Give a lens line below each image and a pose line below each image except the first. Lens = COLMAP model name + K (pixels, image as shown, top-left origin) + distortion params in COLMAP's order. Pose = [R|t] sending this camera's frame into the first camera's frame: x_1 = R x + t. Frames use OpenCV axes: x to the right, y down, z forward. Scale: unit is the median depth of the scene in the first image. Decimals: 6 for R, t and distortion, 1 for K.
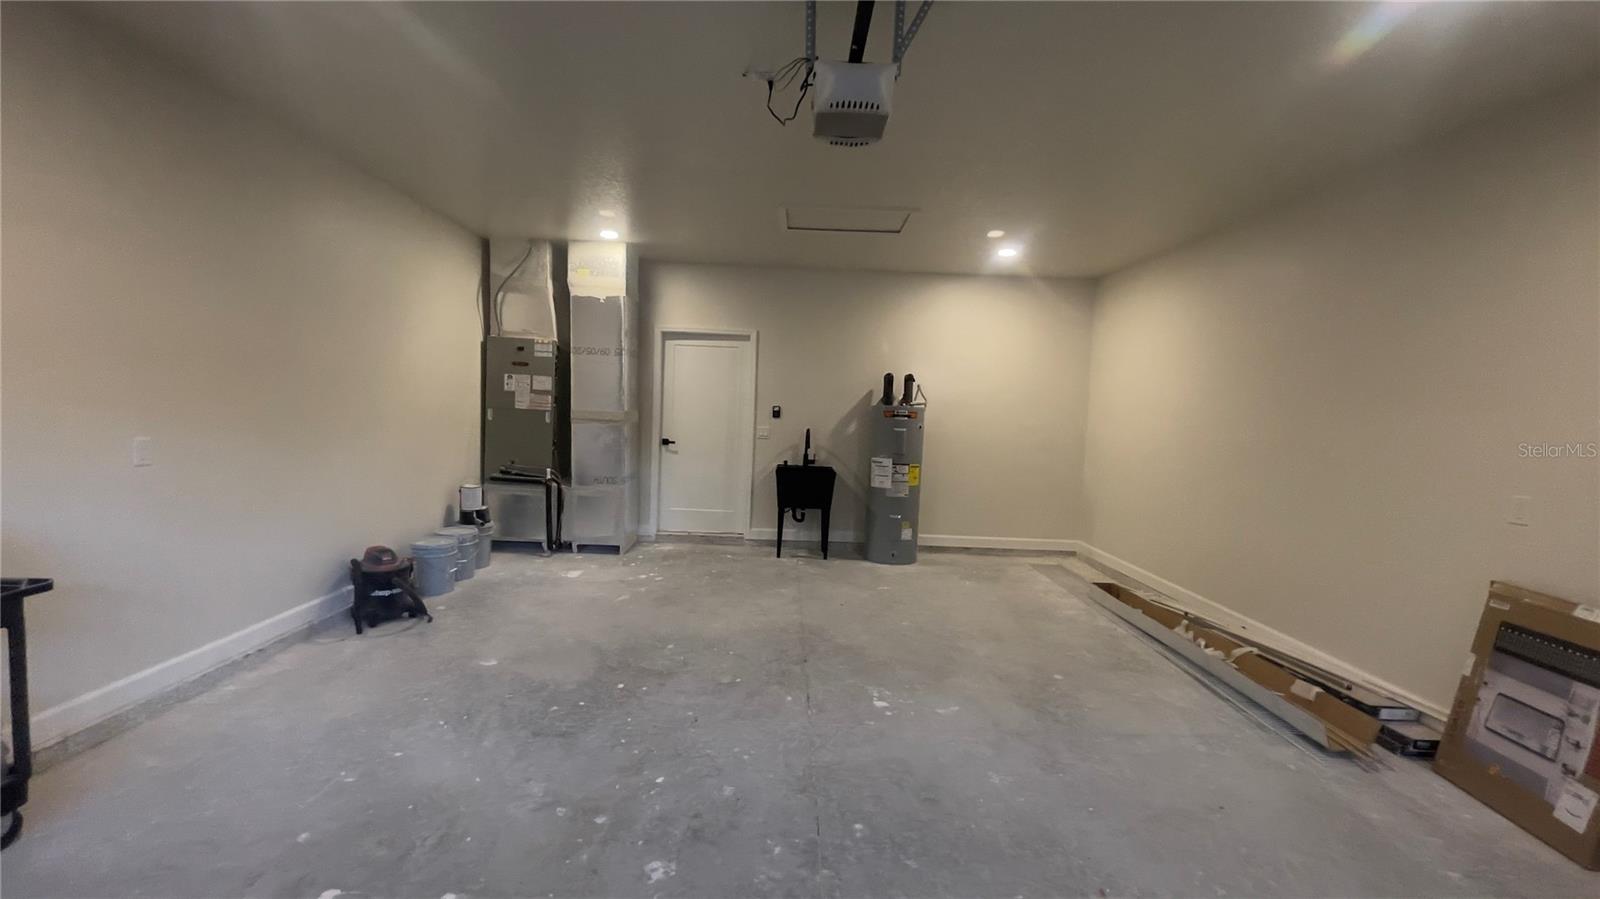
lens RADIAL K [[649.6, 0, 800.8], [0, 649.6, 448.1], [0, 0, 1]] dist [-0.005772, -0.001912]
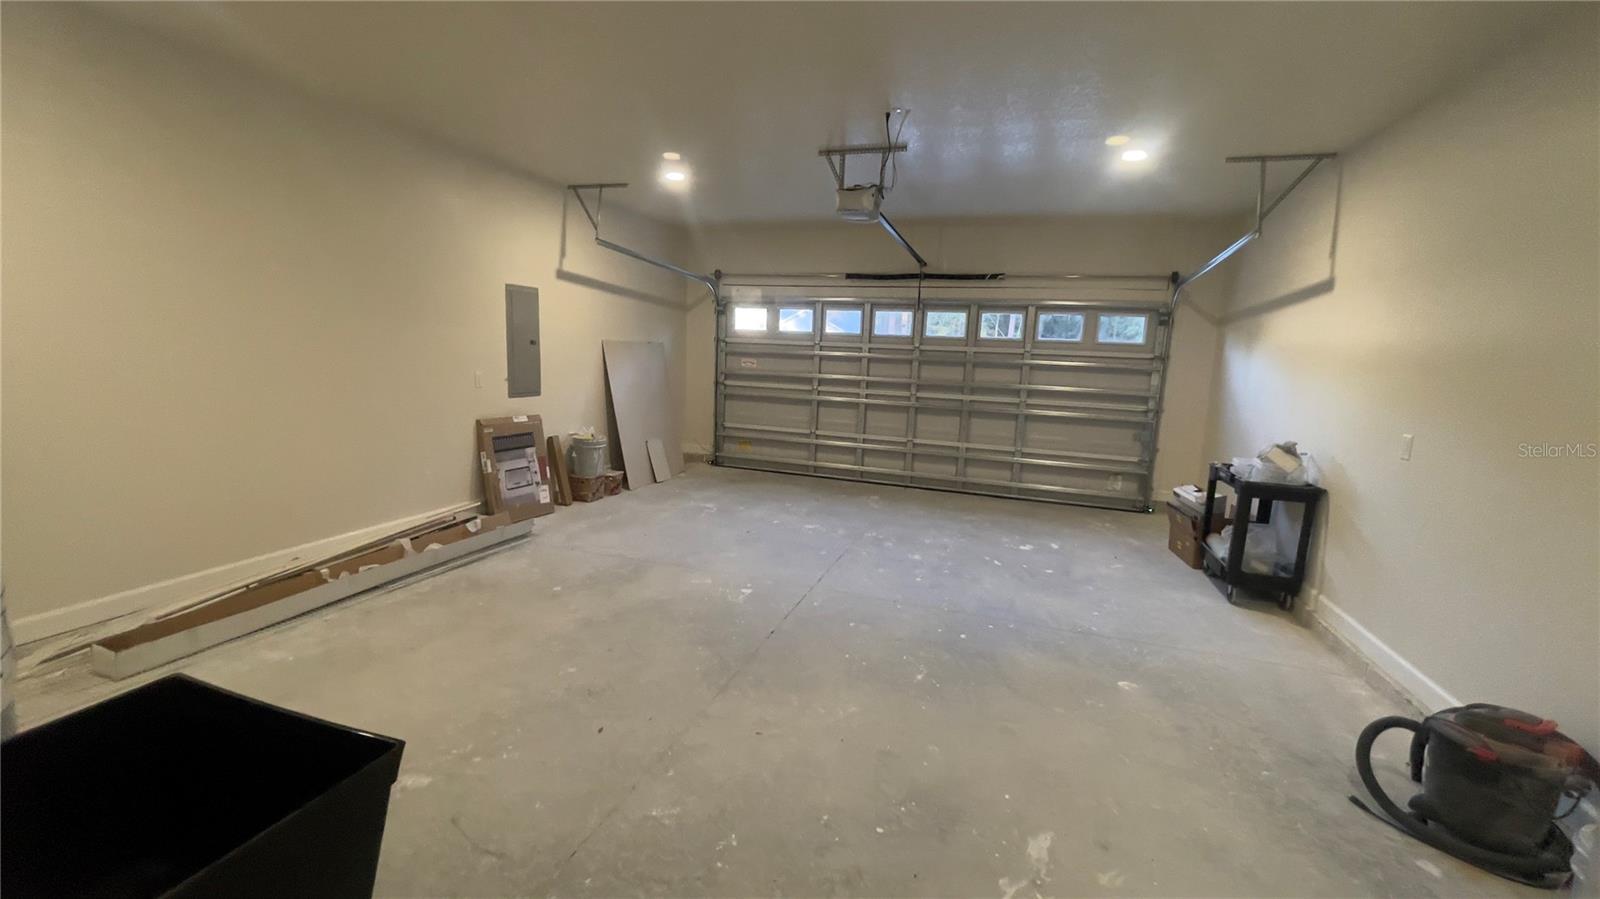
lens RADIAL K [[649.6, 0, 801.7], [0, 649.6, 453.0], [0, 0, 1]] dist [-0.005772, -0.001912]
pose [[-0.938525, -0.131239, 0.319293, -0.313368], [-0.056932, 0.971096, 0.231802, -0.145328], [-0.340485, 0.199374, -0.918869, 1.898927]]
